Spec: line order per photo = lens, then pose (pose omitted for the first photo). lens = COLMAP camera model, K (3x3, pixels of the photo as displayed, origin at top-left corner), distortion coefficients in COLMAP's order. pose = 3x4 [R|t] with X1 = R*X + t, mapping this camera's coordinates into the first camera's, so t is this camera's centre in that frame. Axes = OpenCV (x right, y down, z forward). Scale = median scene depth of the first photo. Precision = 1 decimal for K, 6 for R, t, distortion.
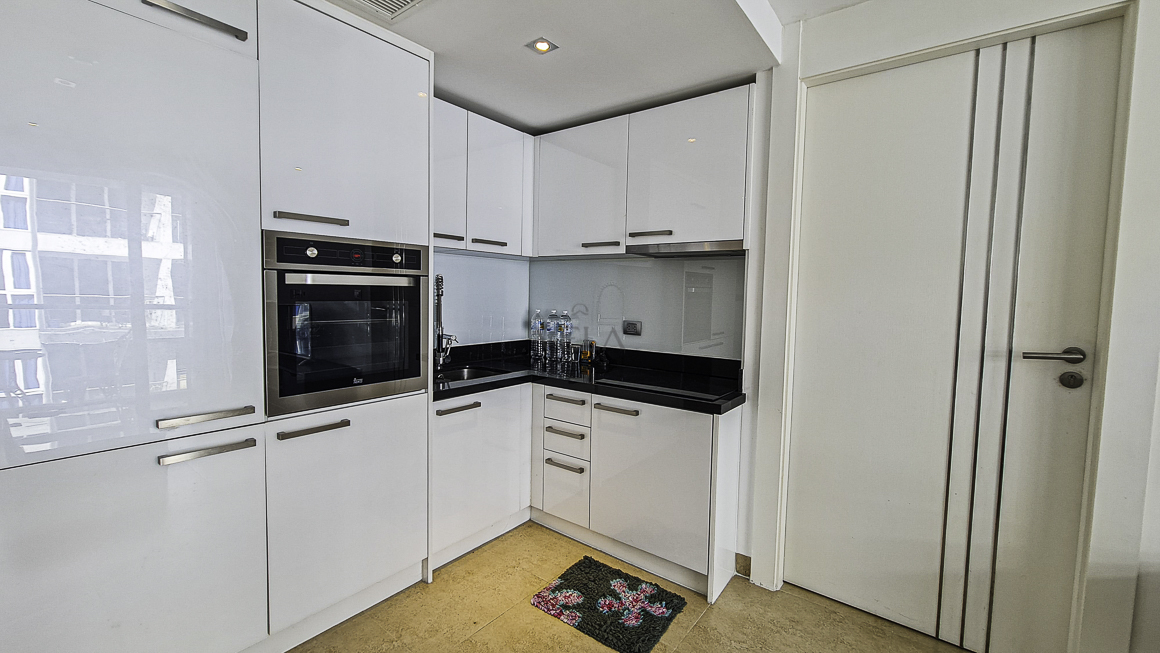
lens RADIAL K [[475.2, 0, 576.8], [0, 475.2, 318.3], [0, 0, 1]] dist [-0.007849, 0.003891]
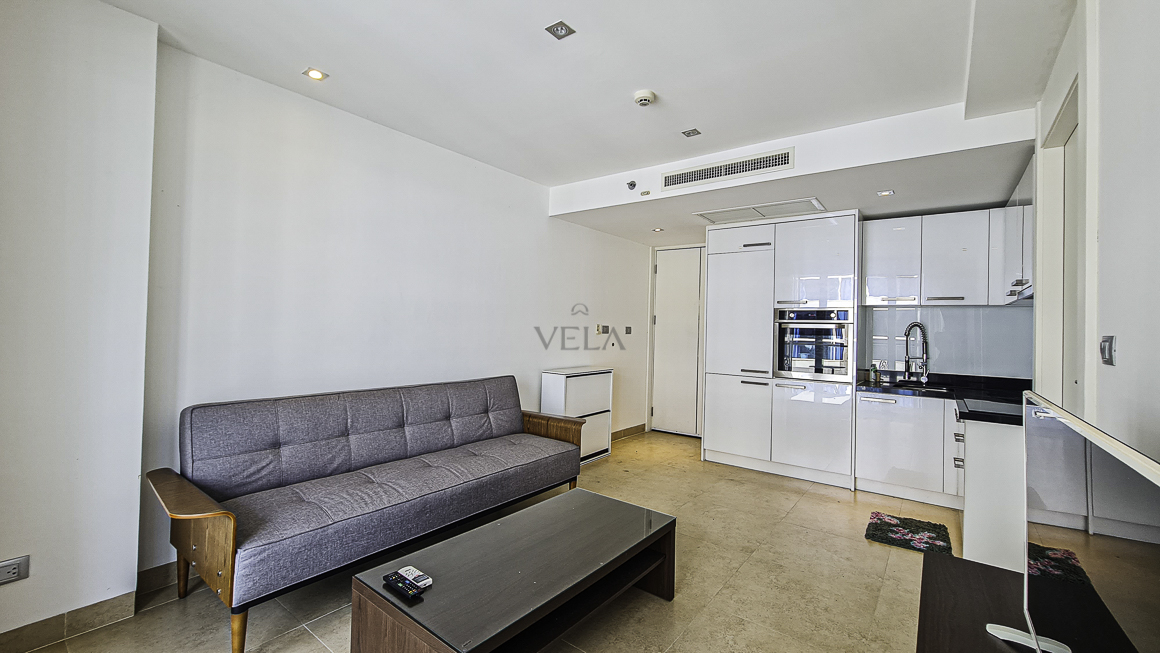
lens RADIAL K [[475.2, 0, 579.0], [0, 475.2, 323.4], [0, 0, 1]] dist [-0.007849, 0.003891]
pose [[0.004118, -0.030143, -0.999537, 1.534062], [-0.080507, 0.996291, -0.030376, 0.056554], [0.996746, 0.080594, 0.001676, -0.102678]]
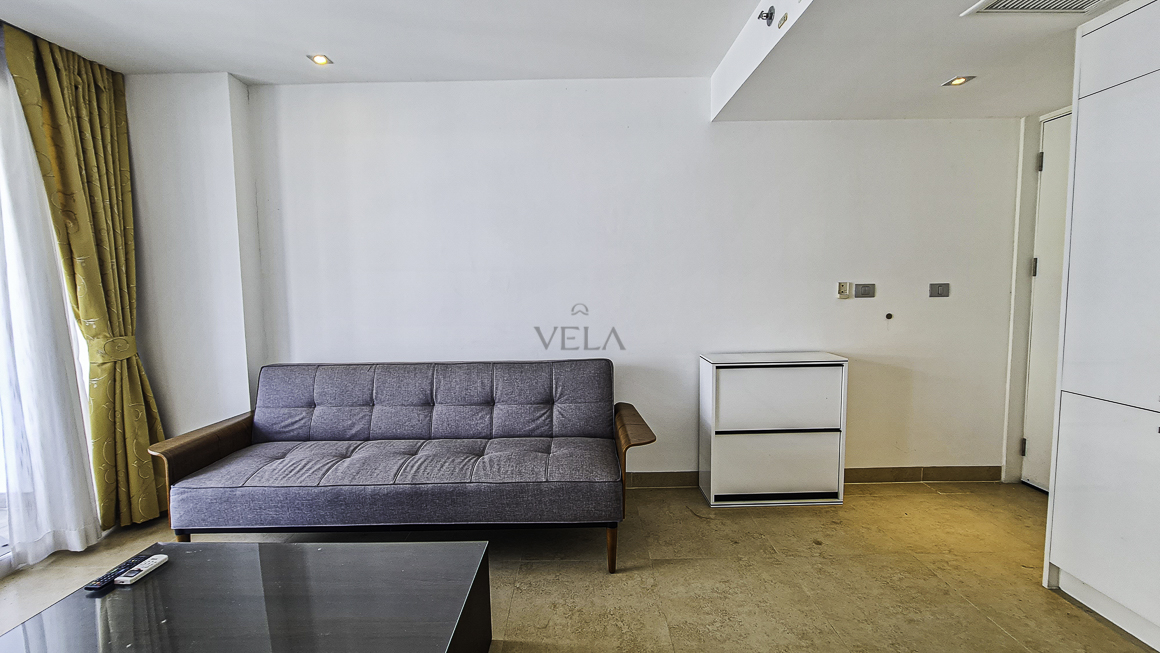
lens RADIAL K [[475.2, 0, 576.4], [0, 475.2, 322.8], [0, 0, 1]] dist [-0.007849, 0.003891]
pose [[-0.791220, 0.039520, -0.610253, 0.634331], [-0.037056, 0.992978, 0.112349, -0.028261], [0.610408, 0.111506, -0.784199, 0.633805]]
